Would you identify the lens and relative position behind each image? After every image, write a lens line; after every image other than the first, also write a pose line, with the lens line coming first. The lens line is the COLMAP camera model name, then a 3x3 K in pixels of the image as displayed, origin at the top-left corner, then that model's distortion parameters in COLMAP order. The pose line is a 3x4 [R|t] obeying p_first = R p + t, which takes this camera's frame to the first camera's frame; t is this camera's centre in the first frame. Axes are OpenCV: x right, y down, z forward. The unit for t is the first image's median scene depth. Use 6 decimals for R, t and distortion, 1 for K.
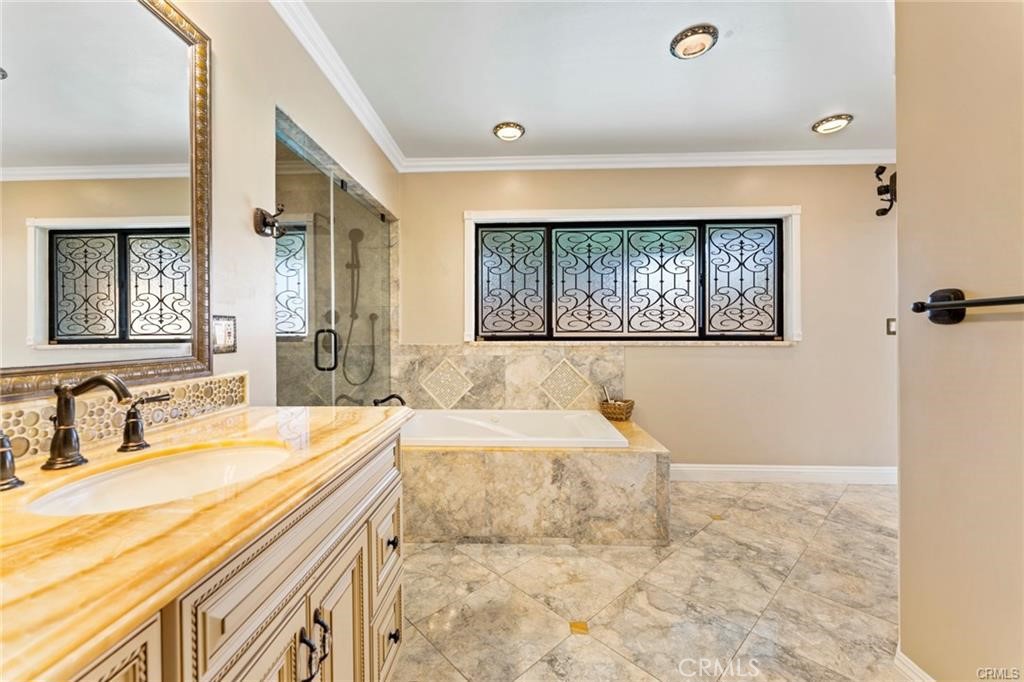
lens RADIAL K [[413.0, 0, 509.4], [0, 413.0, 339.3], [0, 0, 1]] dist [0.003352, -0.001641]
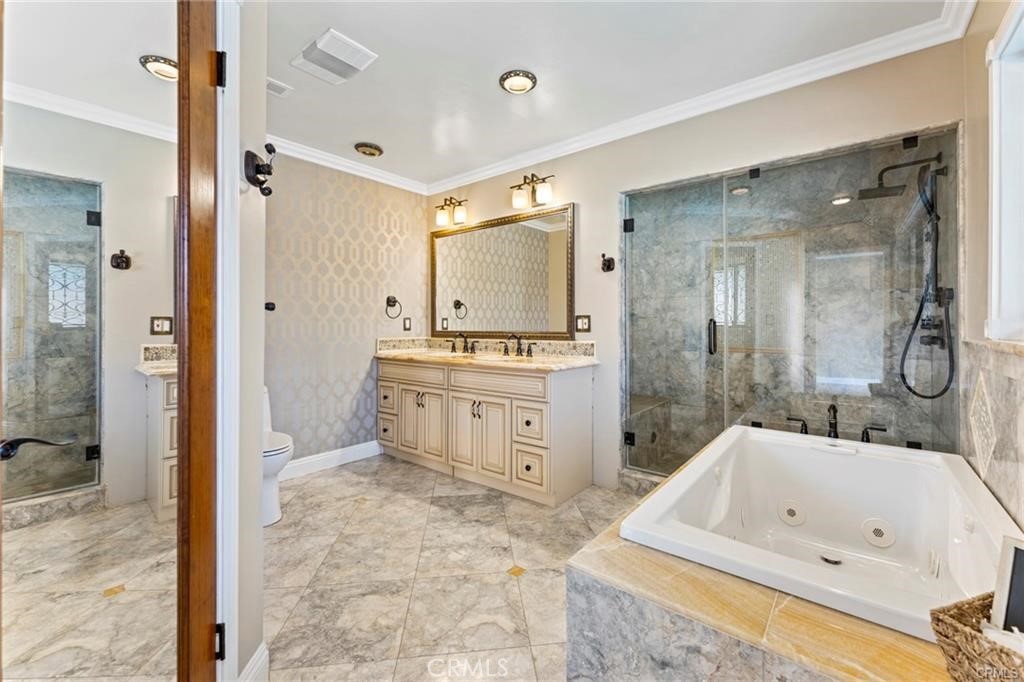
lens RADIAL K [[413.0, 0, 510.1], [0, 413.0, 323.3], [0, 0, 1]] dist [0.003352, -0.001641]
pose [[-0.601150, 0.003999, -0.799126, 1.242416], [-0.003493, 0.999965, 0.007631, -0.026808], [0.799129, 0.007379, -0.601114, 1.869811]]
